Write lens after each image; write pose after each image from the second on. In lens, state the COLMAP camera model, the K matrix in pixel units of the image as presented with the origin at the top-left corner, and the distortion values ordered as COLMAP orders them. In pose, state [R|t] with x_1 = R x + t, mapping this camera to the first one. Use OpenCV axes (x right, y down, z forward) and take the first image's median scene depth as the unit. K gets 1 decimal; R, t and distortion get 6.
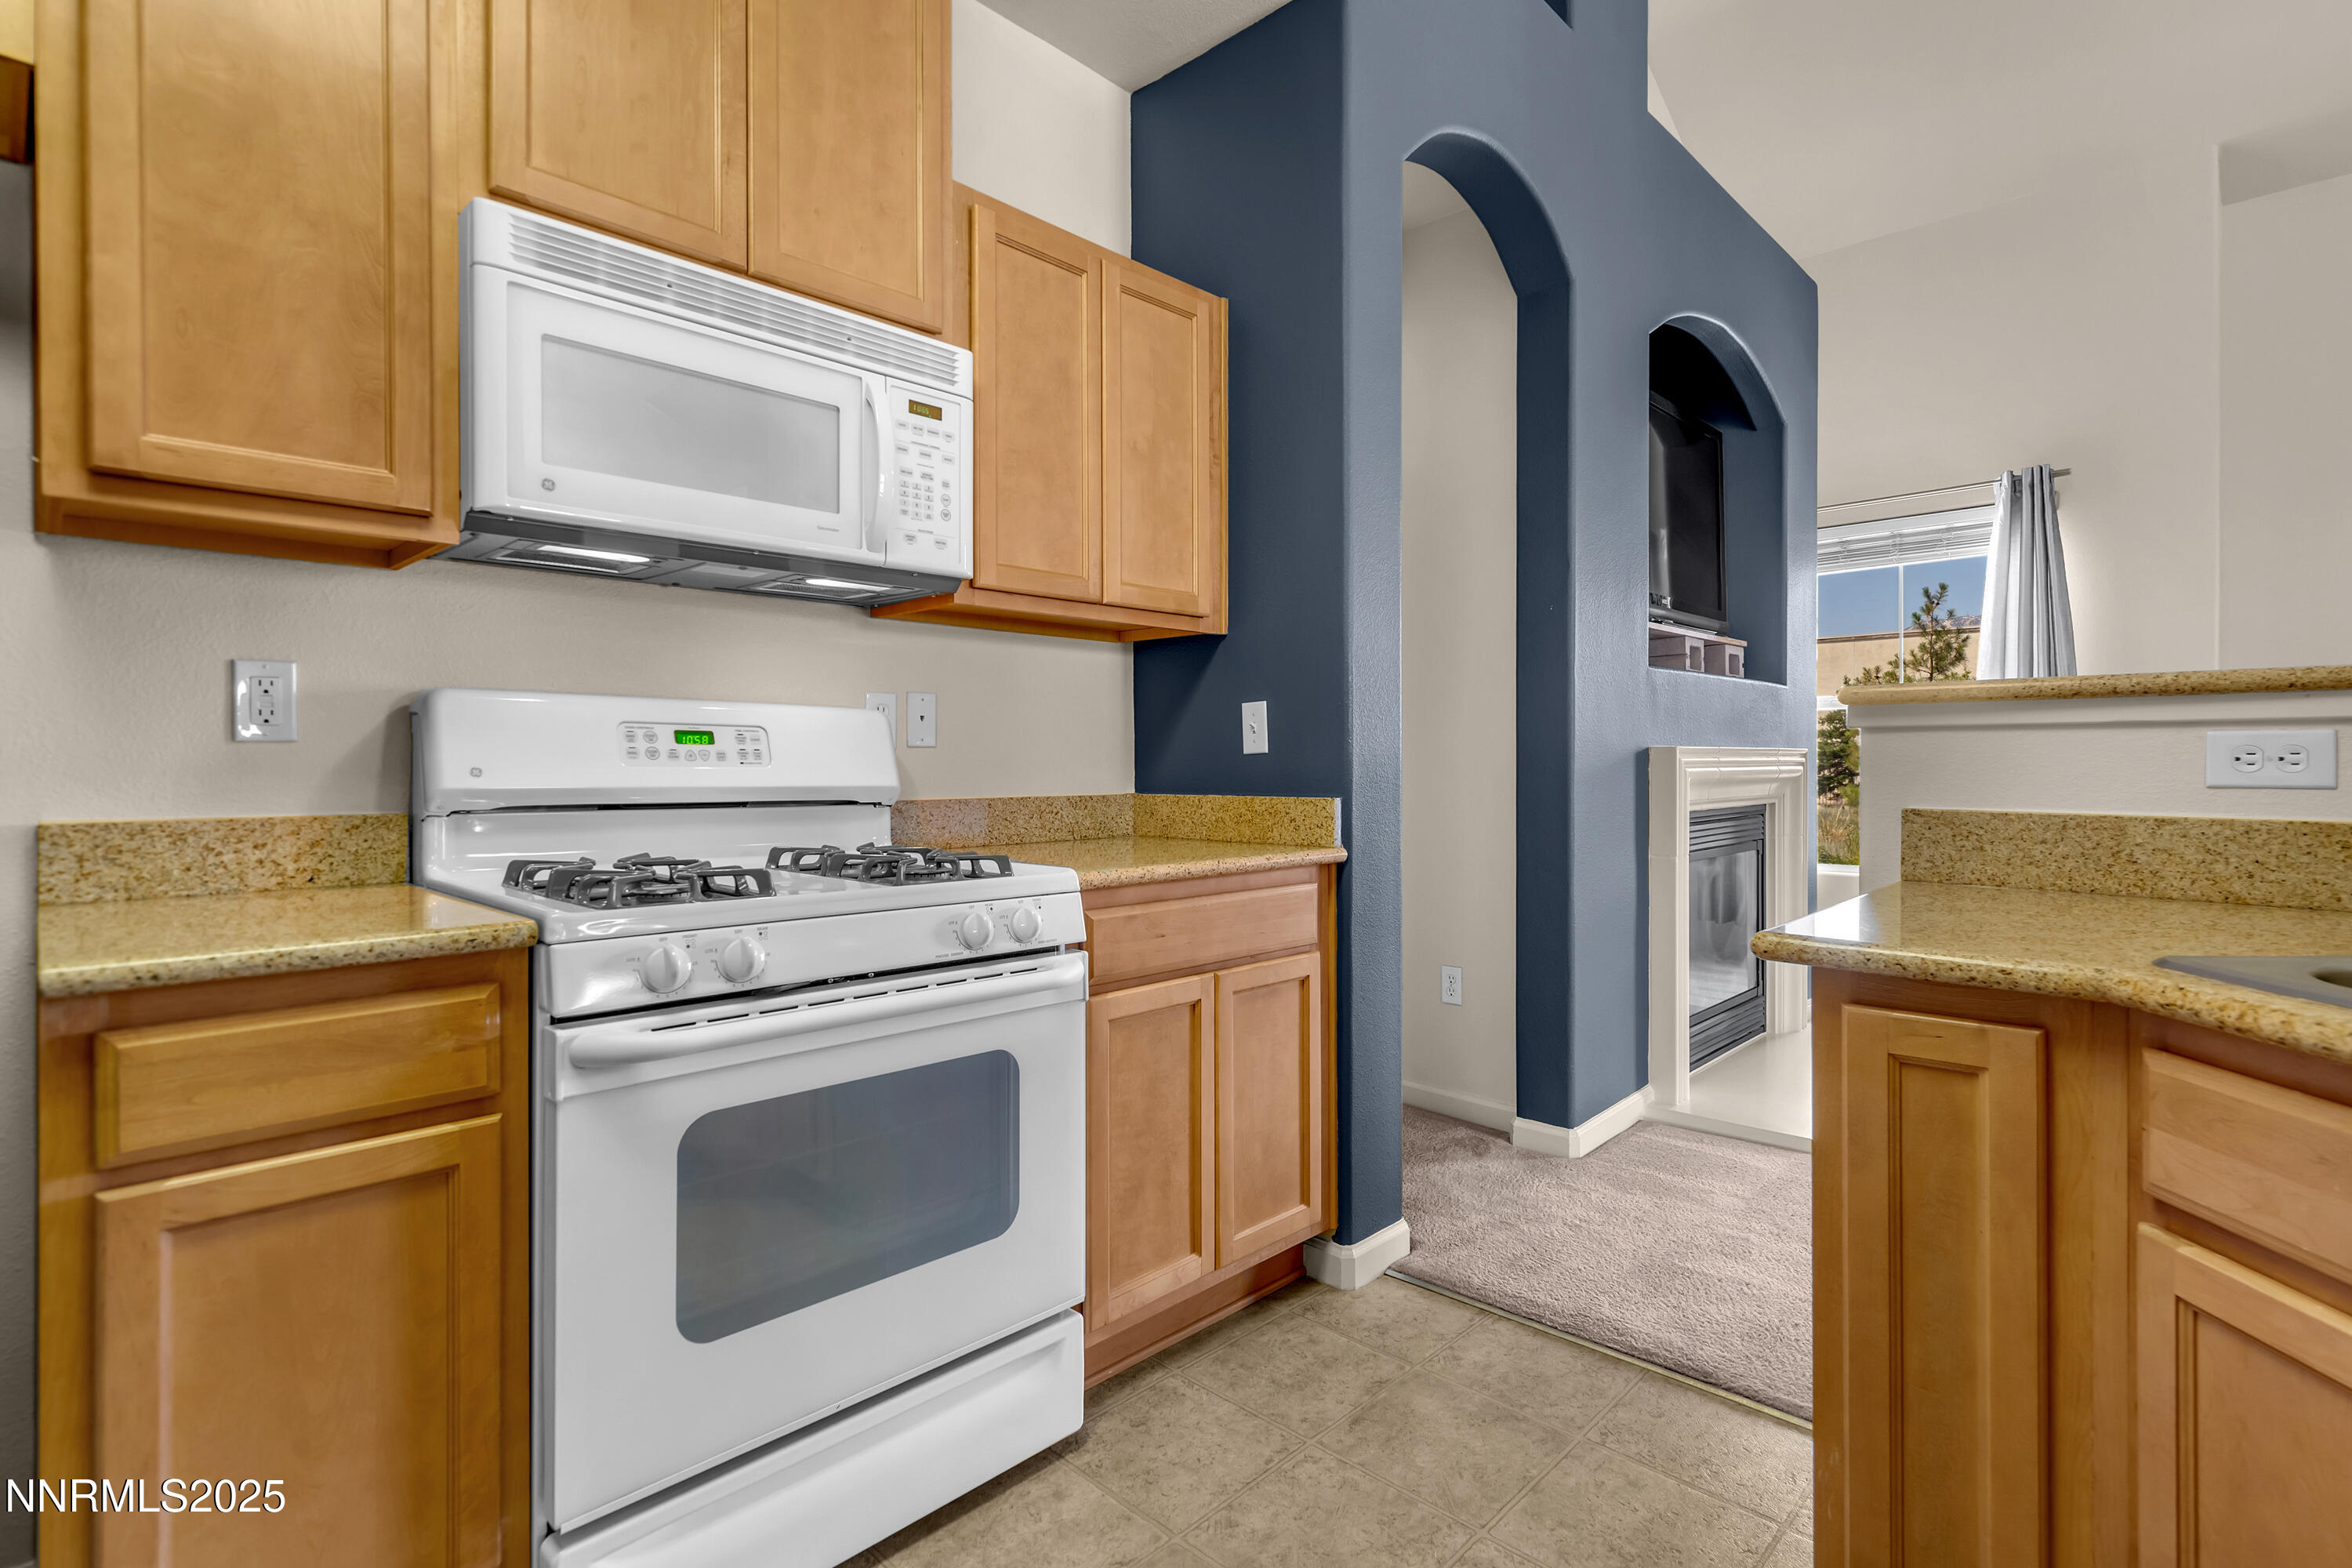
lens RADIAL K [[1119.4, 0, 1217.7], [0, 1119.4, 773.1], [0, 0, 1]] dist [0.002041, 0.000083]
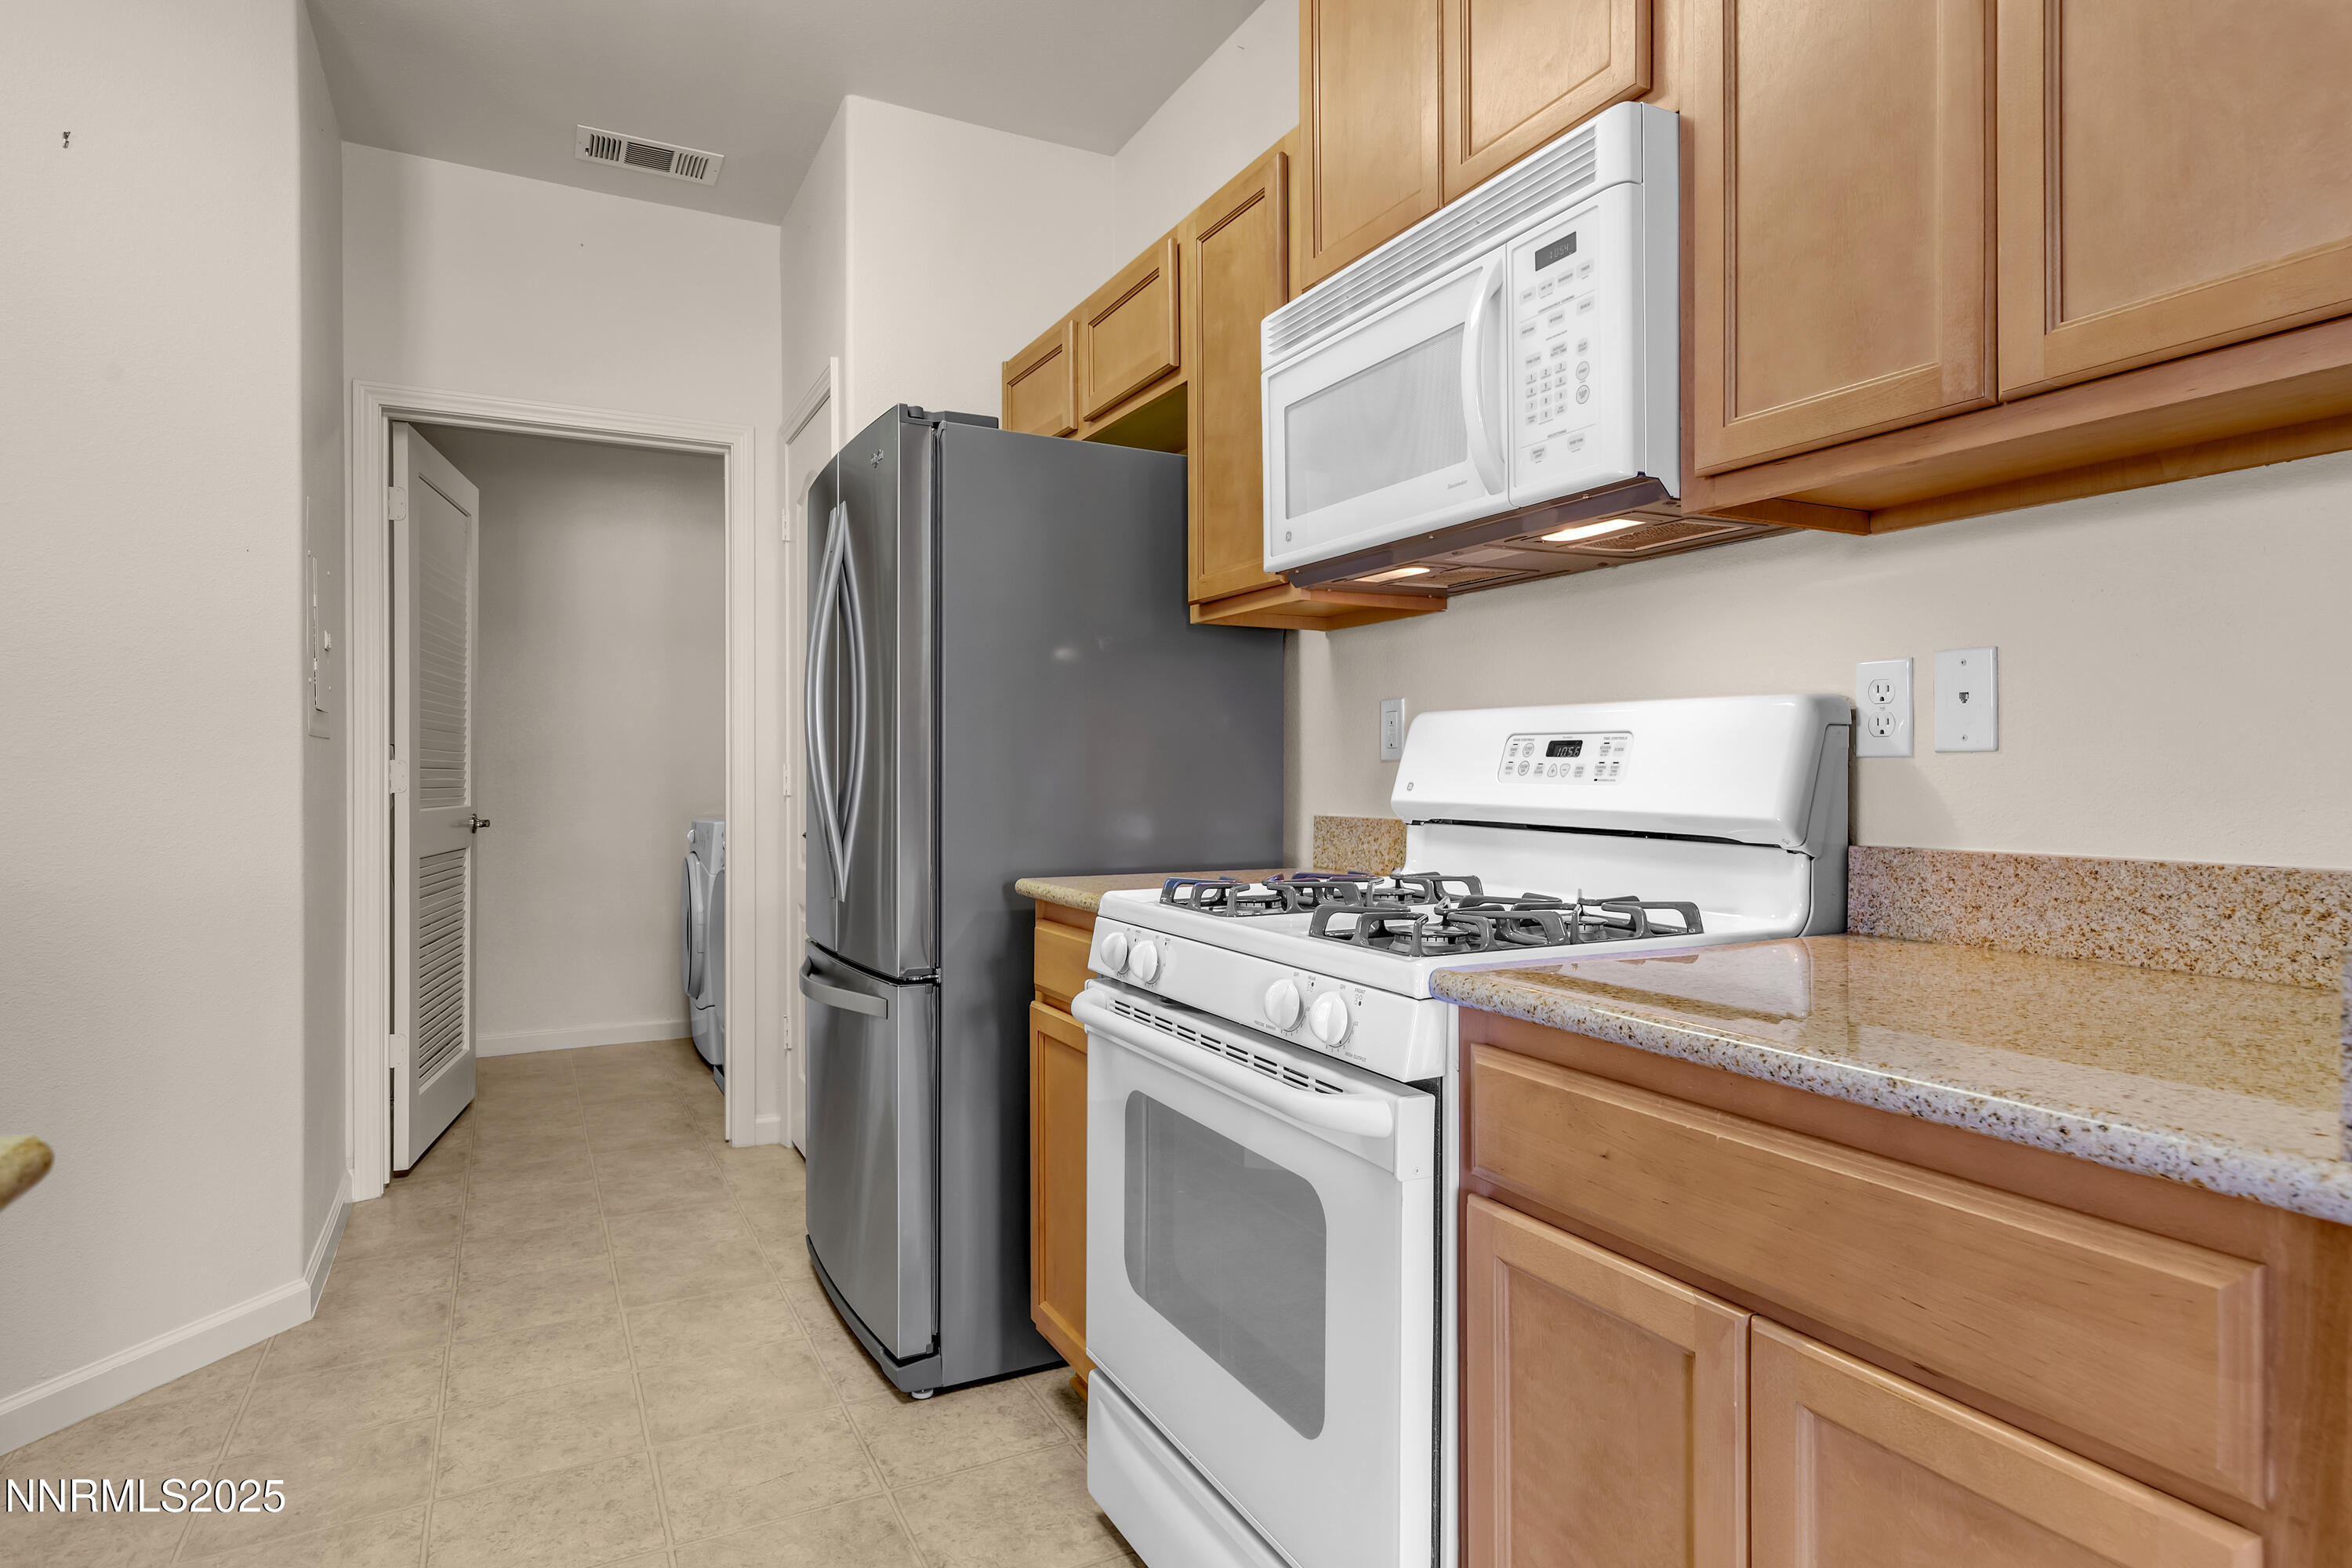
lens RADIAL K [[1291.1, 0, 1202.1], [0, 1291.1, 775.4], [0, 0, 1]] dist [0.003812, -0.000606]
pose [[-0.318445, 0.005992, -0.947922, 0.518427], [-0.005505, 0.999951, 0.008171, -0.017789], [0.947925, 0.007820, -0.318397, 1.015673]]
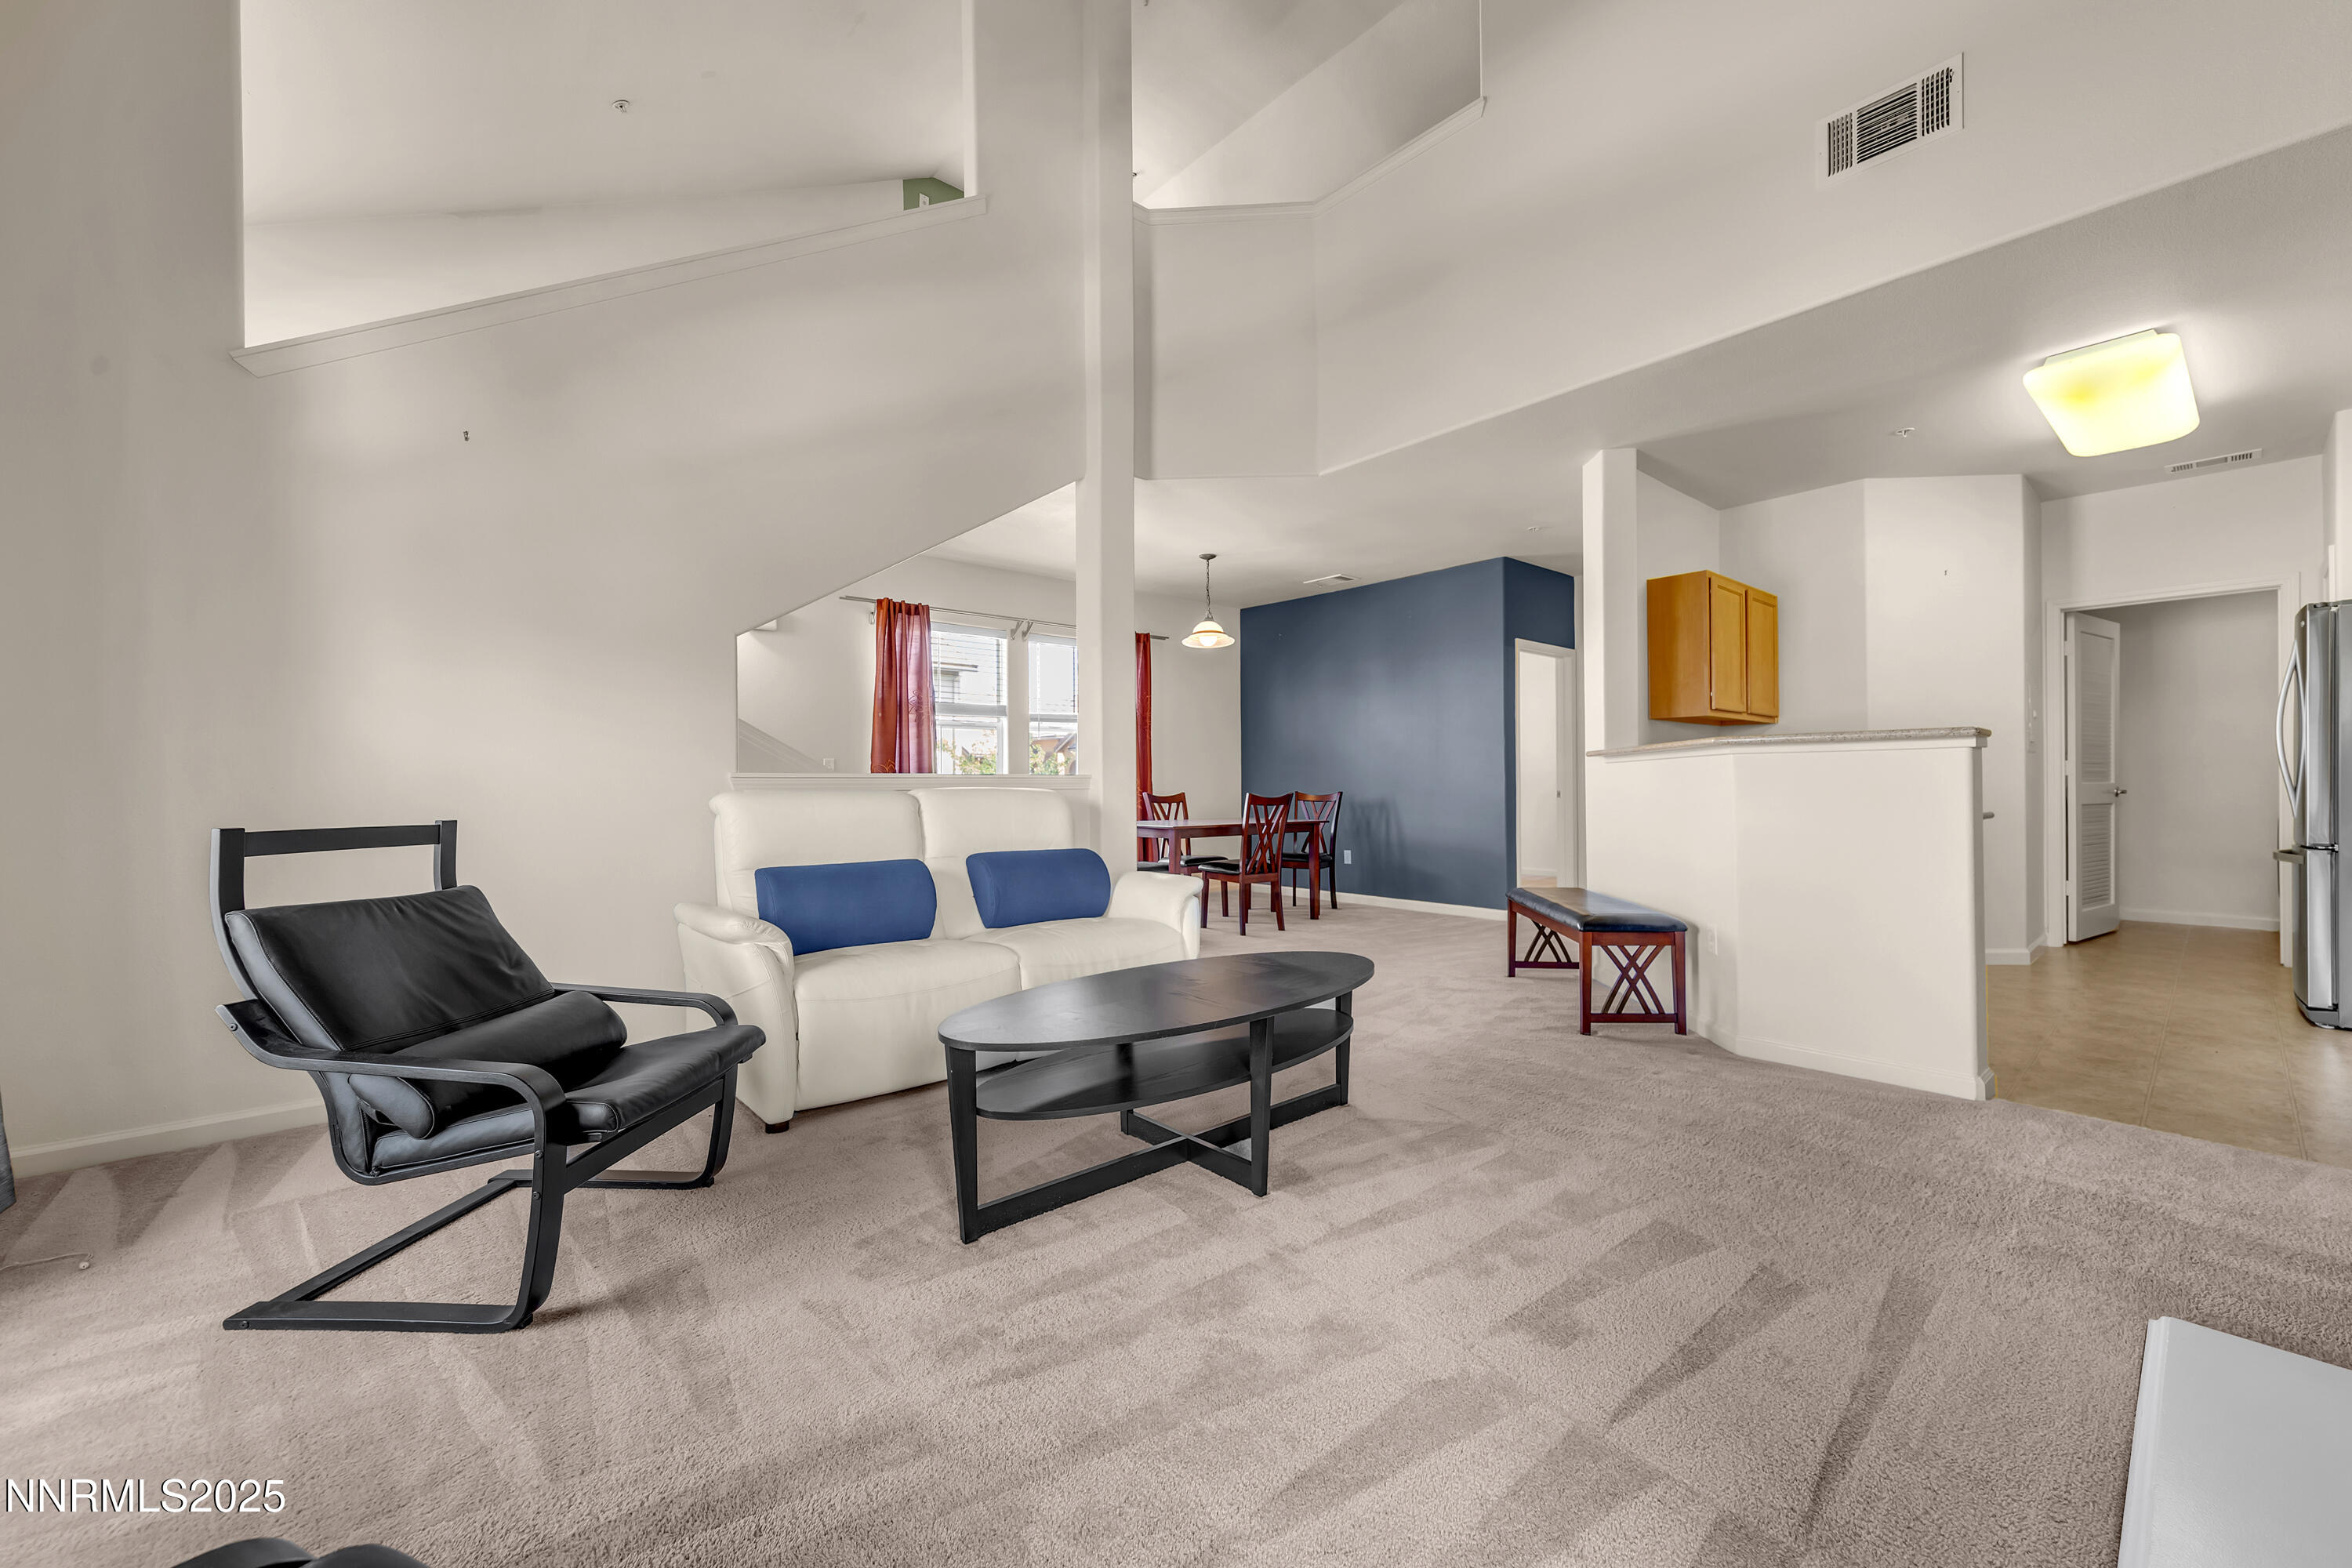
lens RADIAL K [[906.7, 0, 1197.1], [0, 906.7, 784.3], [0, 0, 1]] dist [0.000688, -0.000003]
pose [[-0.995745, 0.011396, 0.091439, 1.664075], [0.012324, 0.999878, 0.009592, -0.005067], [-0.091318, 0.010678, -0.995764, 2.501257]]
